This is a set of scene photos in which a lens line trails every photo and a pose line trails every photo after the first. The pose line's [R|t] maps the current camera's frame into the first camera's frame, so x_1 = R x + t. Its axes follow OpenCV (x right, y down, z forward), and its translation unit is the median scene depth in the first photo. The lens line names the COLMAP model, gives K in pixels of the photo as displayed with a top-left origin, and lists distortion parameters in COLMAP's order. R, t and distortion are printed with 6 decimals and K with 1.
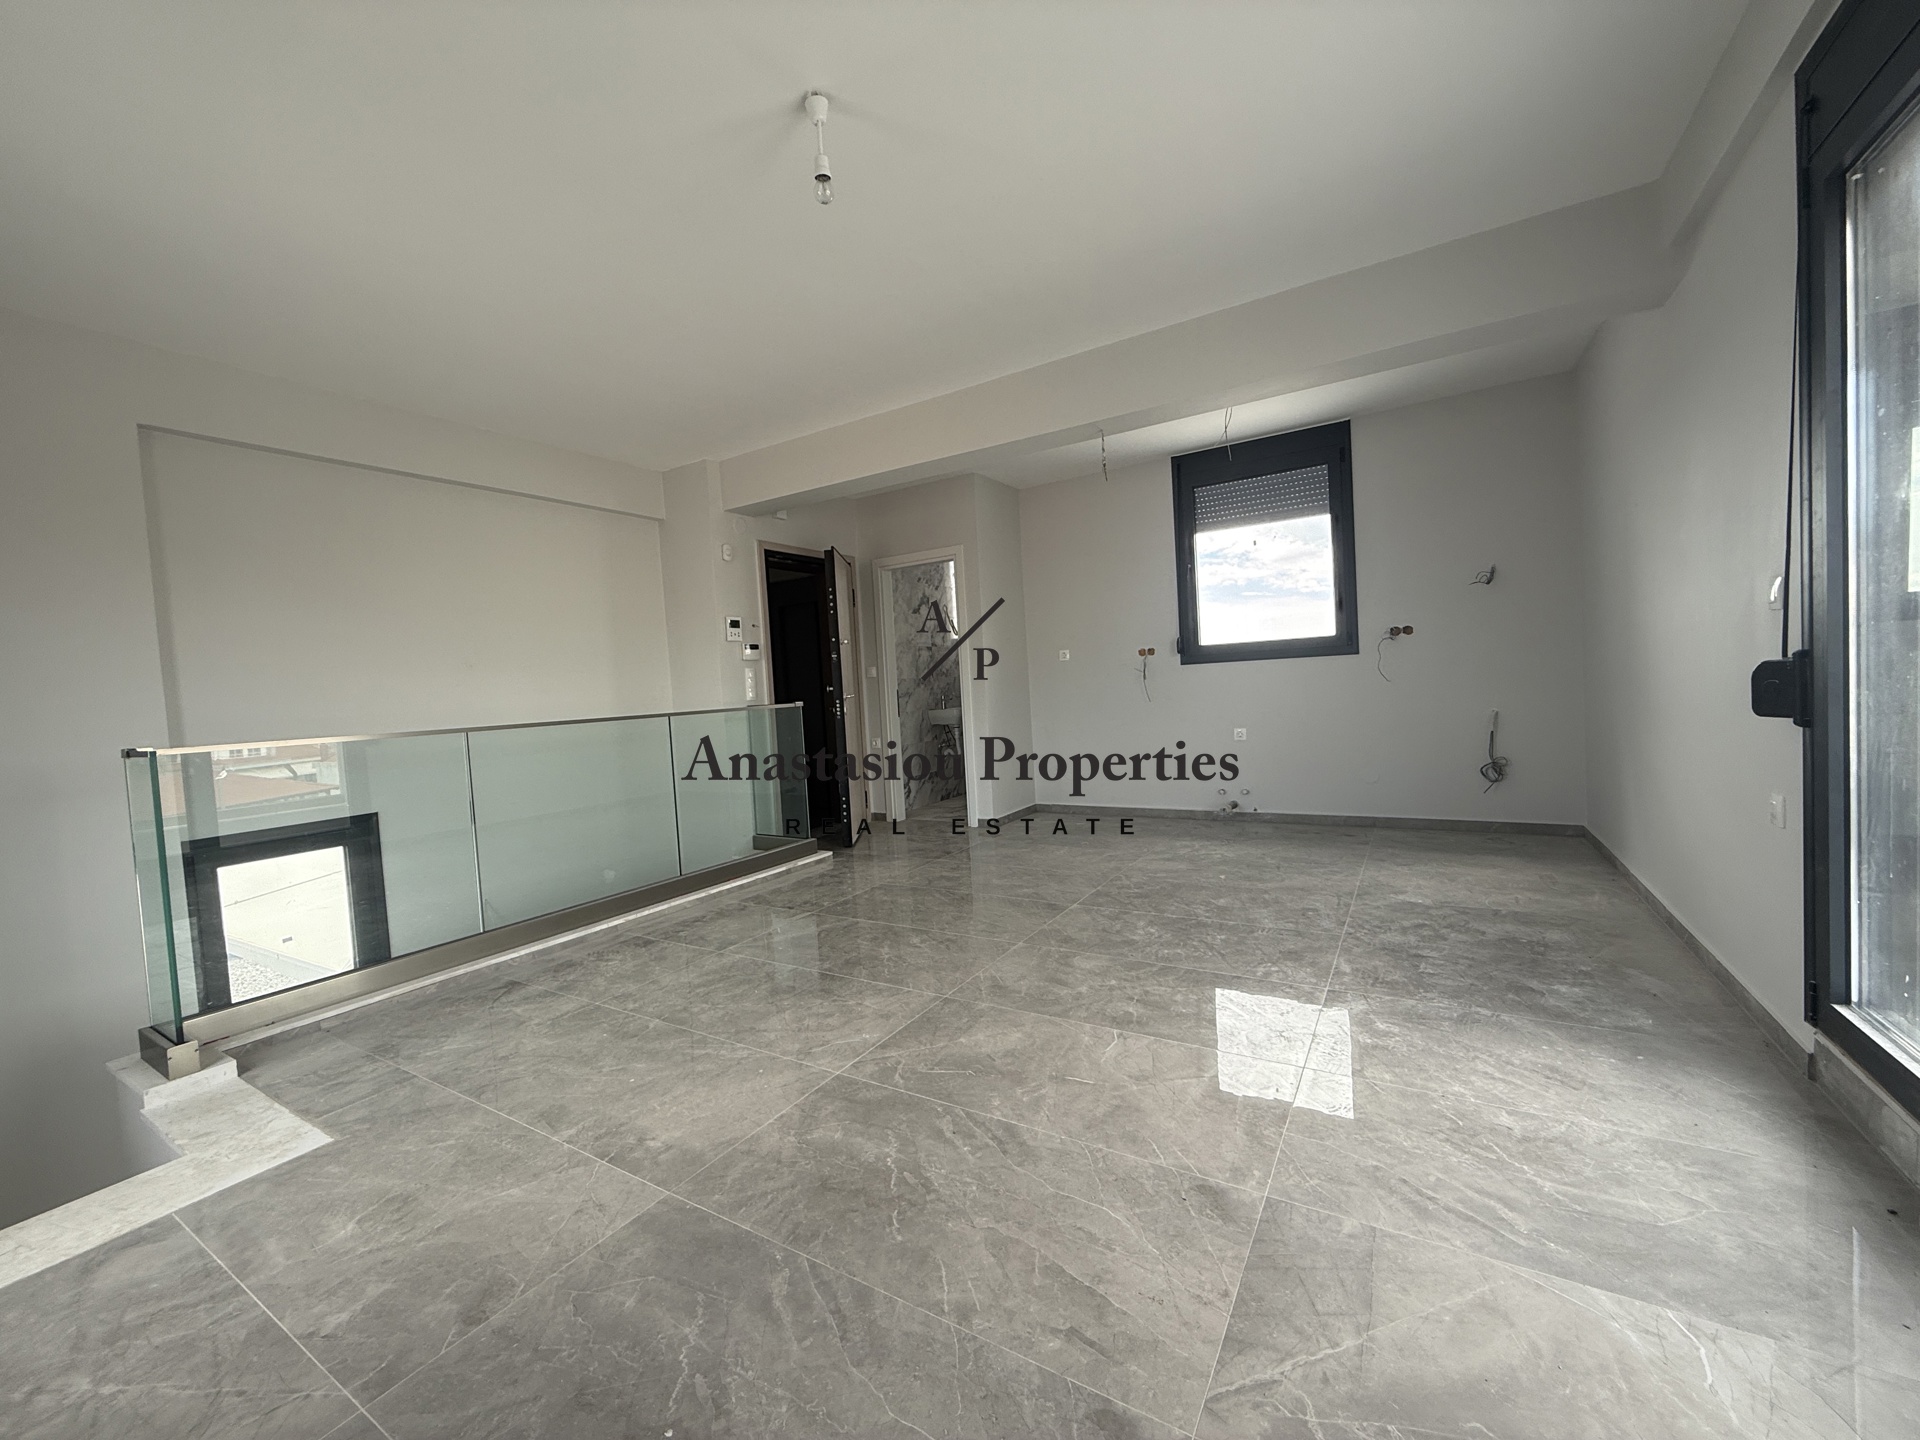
lens RADIAL K [[769.1, 0, 957.2], [0, 769.1, 716.0], [0, 0, 1]] dist [0.001439, 0.000515]
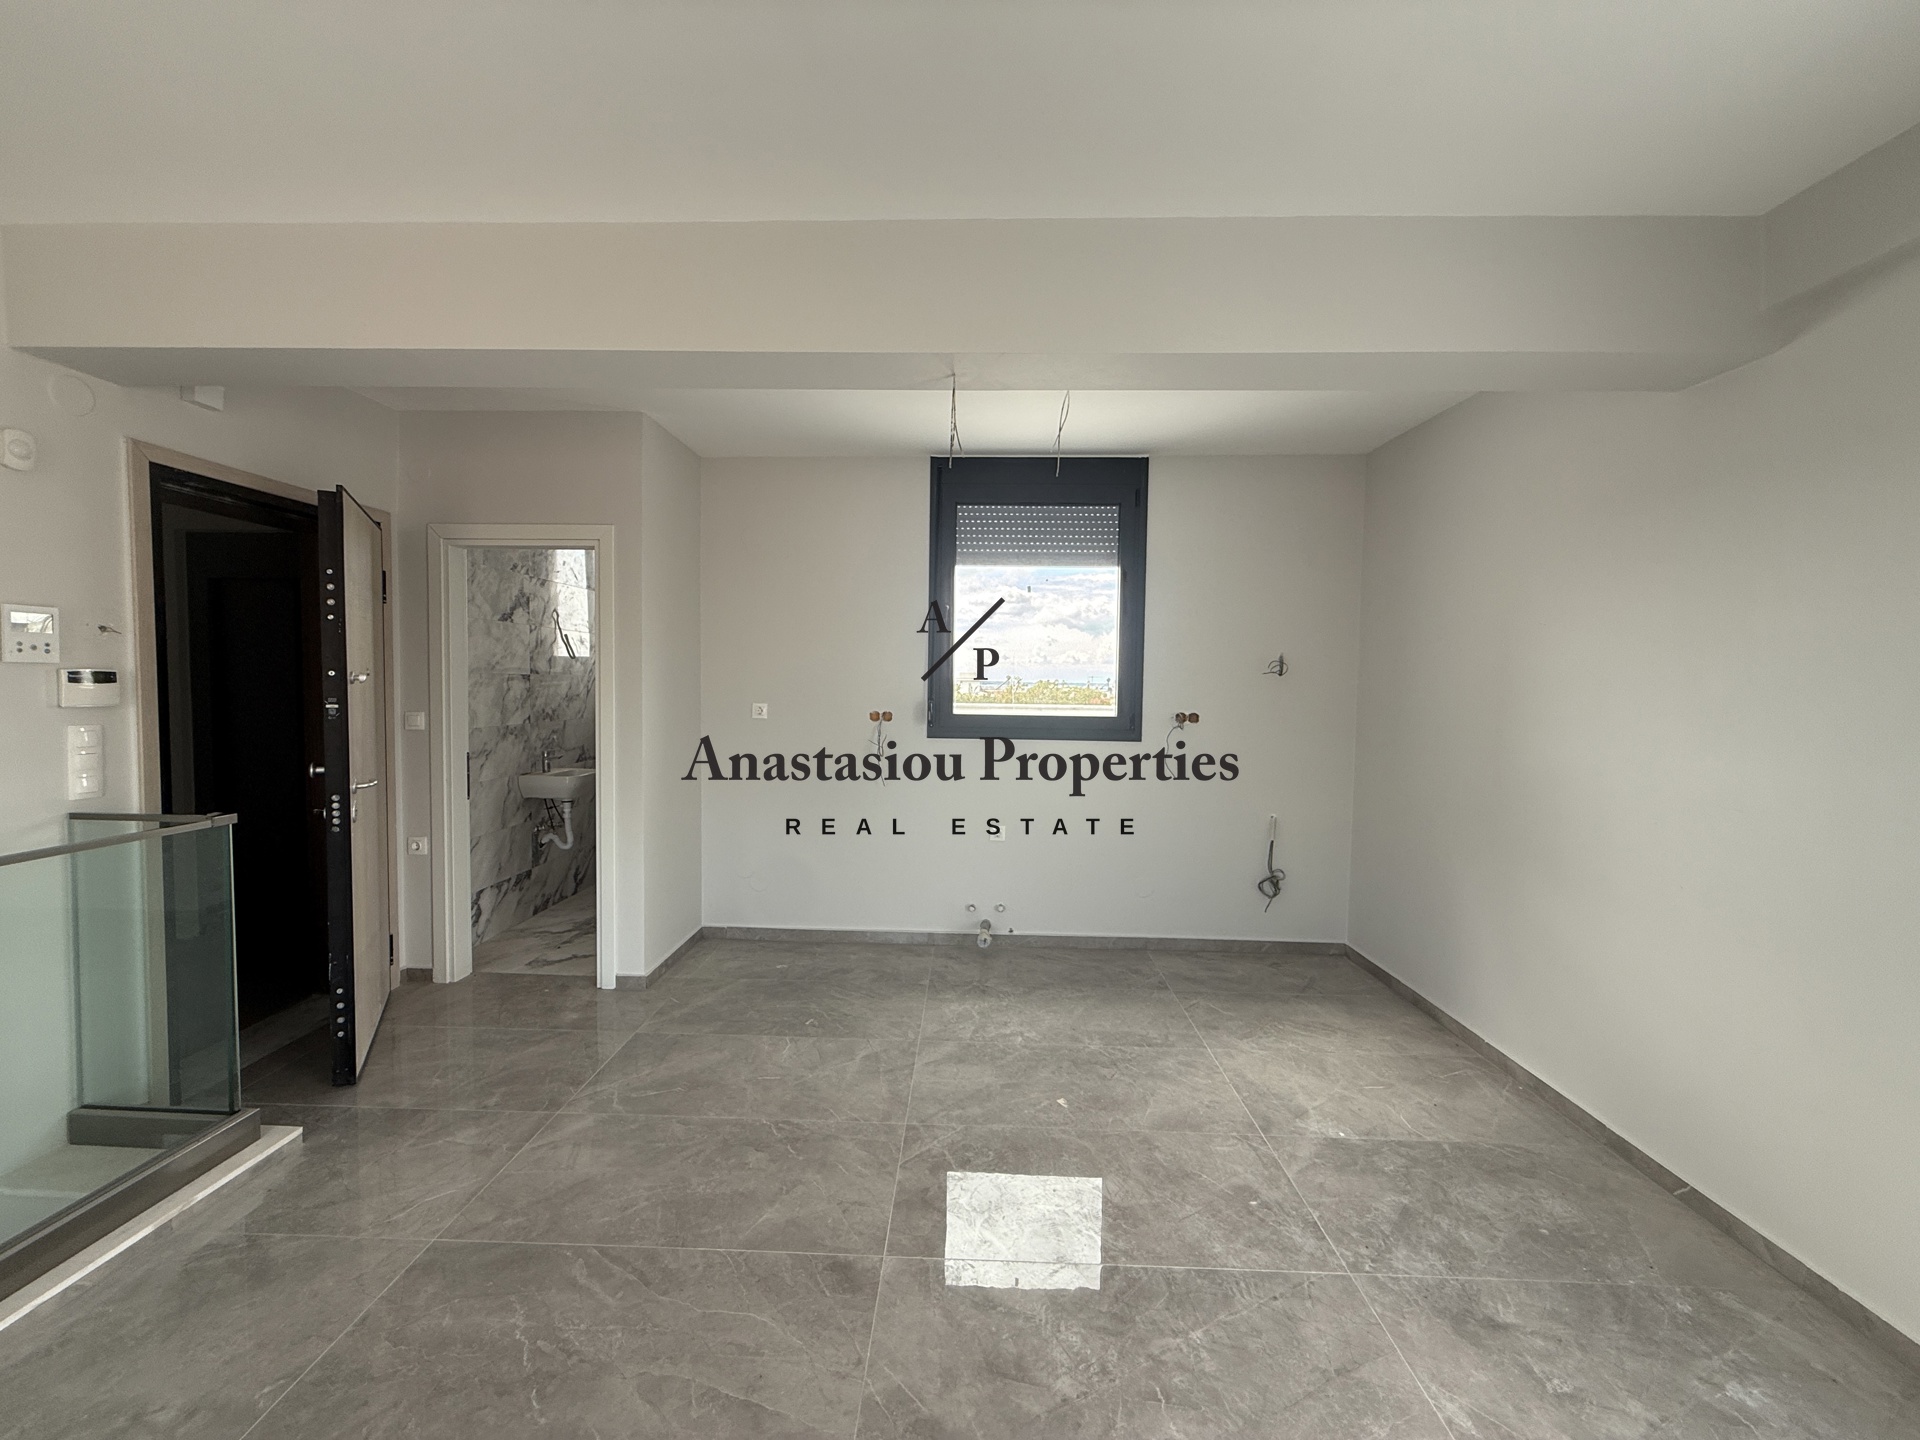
lens RADIAL K [[769.1, 0, 957.1], [0, 769.1, 718.0], [0, 0, 1]] dist [0.001439, 0.000515]
pose [[0.865064, 0.046950, 0.499460, -0.106413], [-0.044654, 0.998865, -0.016553, -0.144808], [-0.499670, -0.007983, 0.866179, 0.666953]]
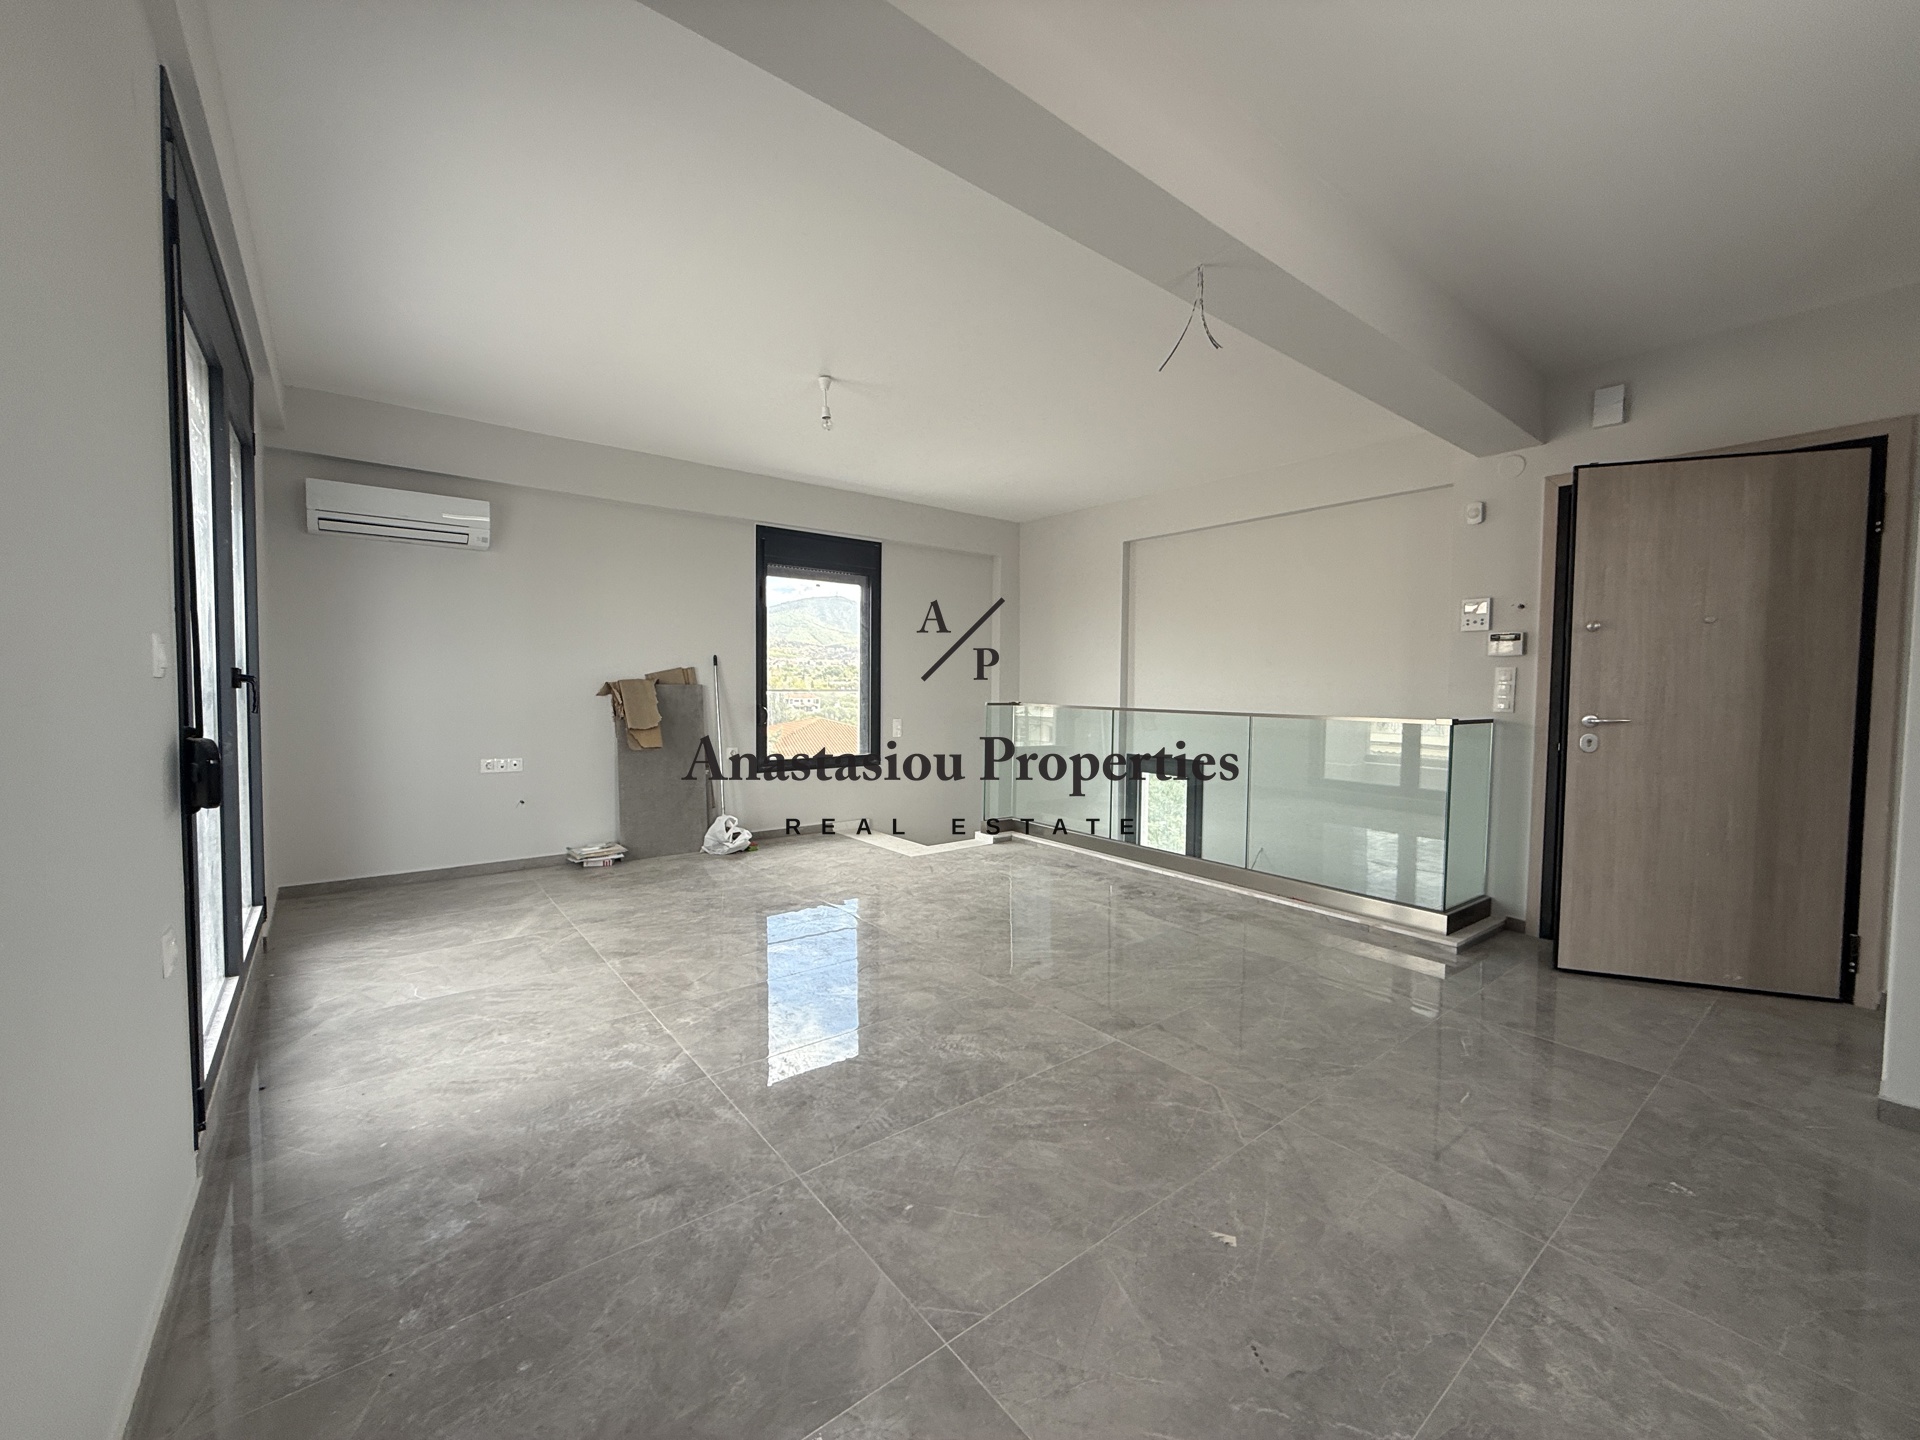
lens RADIAL K [[769.1, 0, 952.1], [0, 769.1, 721.8], [0, 0, 1]] dist [0.001439, 0.000515]
pose [[-0.356010, 0.098546, -0.929272, 1.036373], [-0.029625, 0.992734, 0.116626, -0.143007], [0.934013, 0.069049, -0.350504, 1.376824]]
